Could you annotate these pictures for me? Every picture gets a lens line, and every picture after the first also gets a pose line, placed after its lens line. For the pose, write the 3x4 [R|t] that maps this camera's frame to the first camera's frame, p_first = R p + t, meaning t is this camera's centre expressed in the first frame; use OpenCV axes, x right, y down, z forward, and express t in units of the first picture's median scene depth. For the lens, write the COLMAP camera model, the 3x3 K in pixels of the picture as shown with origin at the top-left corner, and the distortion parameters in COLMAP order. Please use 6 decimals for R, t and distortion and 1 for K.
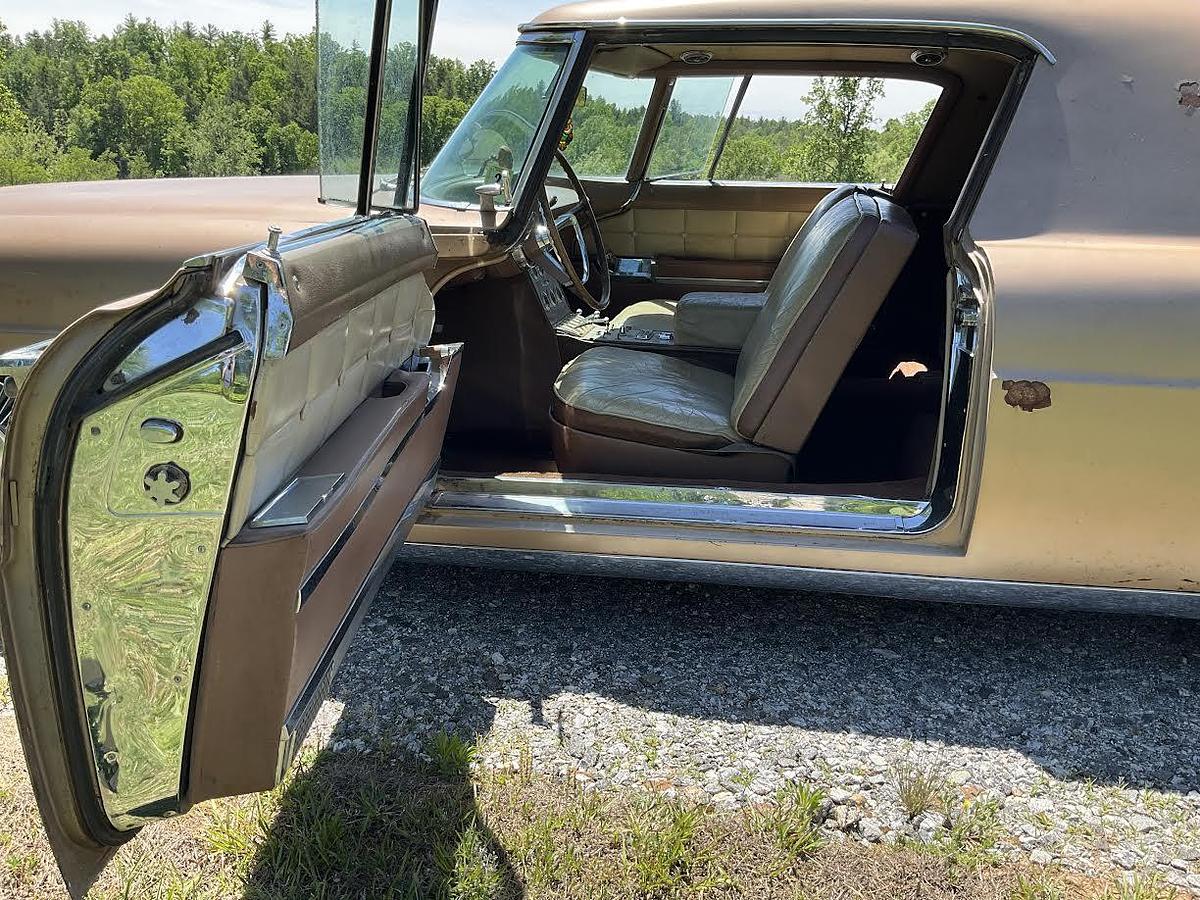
lens RADIAL K [[996.0, 0, 599.8], [0, 996.0, 467.9], [0, 0, 1]] dist [0.034083, -0.089102]
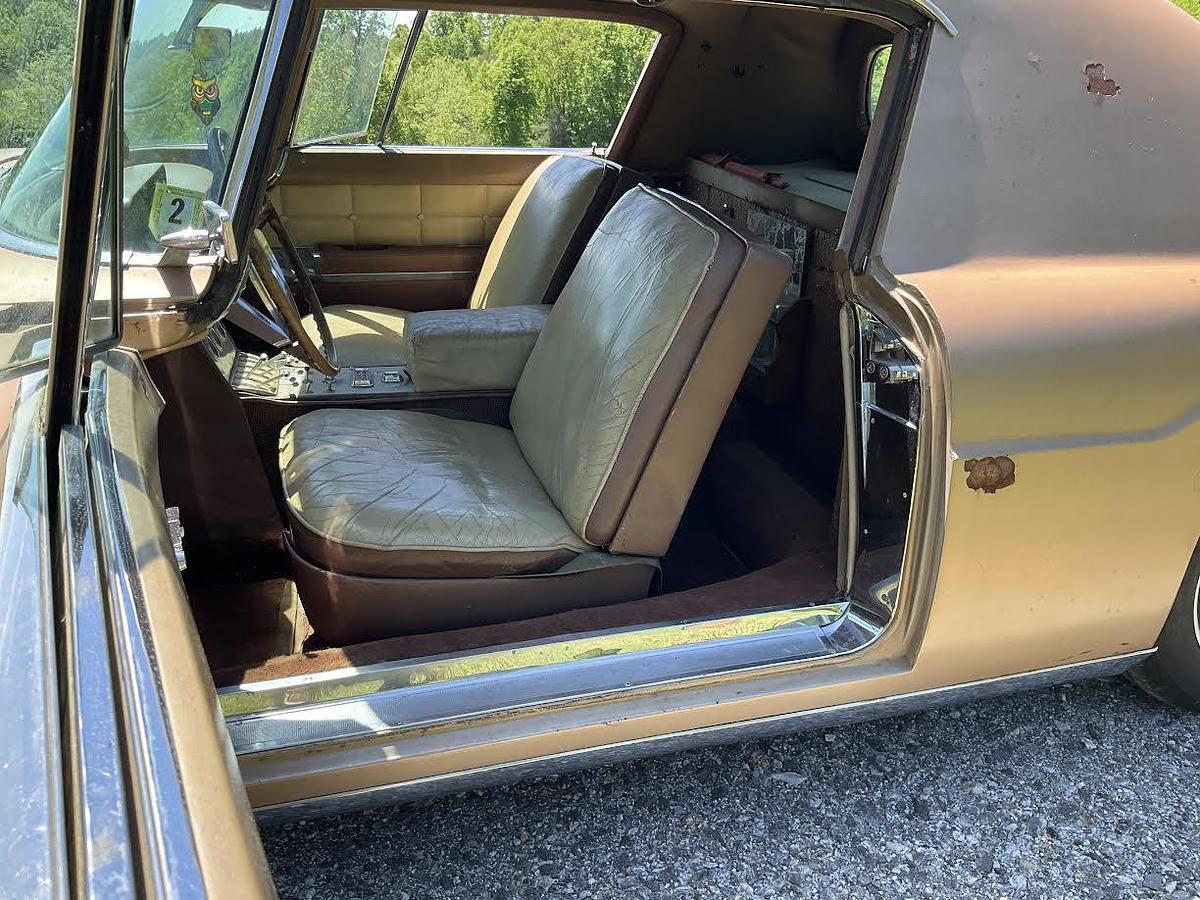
lens RADIAL K [[975.5, 0, 600.0], [0, 975.5, 450.0], [0, 0, 1]] dist [0.108578, -0.232194]
pose [[0.895499, -0.153201, 0.417866, -0.146577], [0.122594, 0.987475, 0.099313, -0.179924], [-0.427847, -0.037707, 0.903064, 0.376967]]
